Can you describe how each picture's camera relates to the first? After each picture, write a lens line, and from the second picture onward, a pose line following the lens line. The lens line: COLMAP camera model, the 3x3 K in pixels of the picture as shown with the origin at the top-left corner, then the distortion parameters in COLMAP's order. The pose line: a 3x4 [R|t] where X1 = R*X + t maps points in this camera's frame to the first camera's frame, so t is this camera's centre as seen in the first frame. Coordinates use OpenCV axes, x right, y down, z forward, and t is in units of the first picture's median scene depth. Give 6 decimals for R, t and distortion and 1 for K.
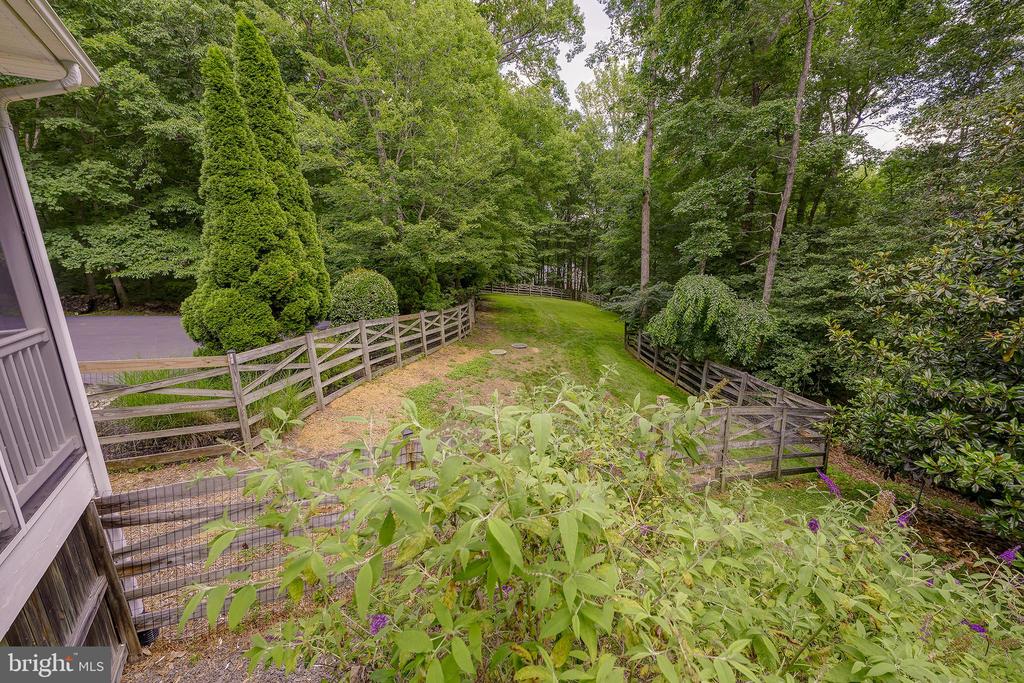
lens RADIAL K [[415.0, 0, 521.7], [0, 415.0, 341.0], [0, 0, 1]] dist [-0.000733, 0.000152]
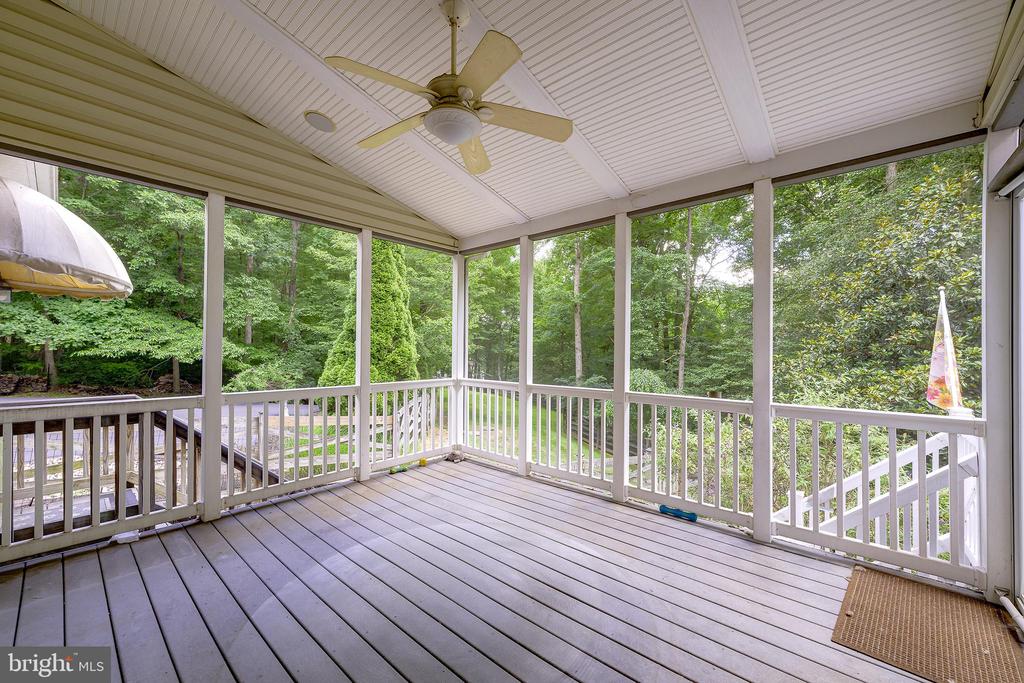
lens RADIAL K [[415.0, 0, 521.7], [0, 415.0, 341.0], [0, 0, 1]] dist [-0.000733, 0.000152]
pose [[0.961149, 0.044024, 0.272497, -0.277521], [0.019476, 0.973922, -0.226044, 0.044002], [-0.275342, 0.222569, 0.935227, -0.149357]]
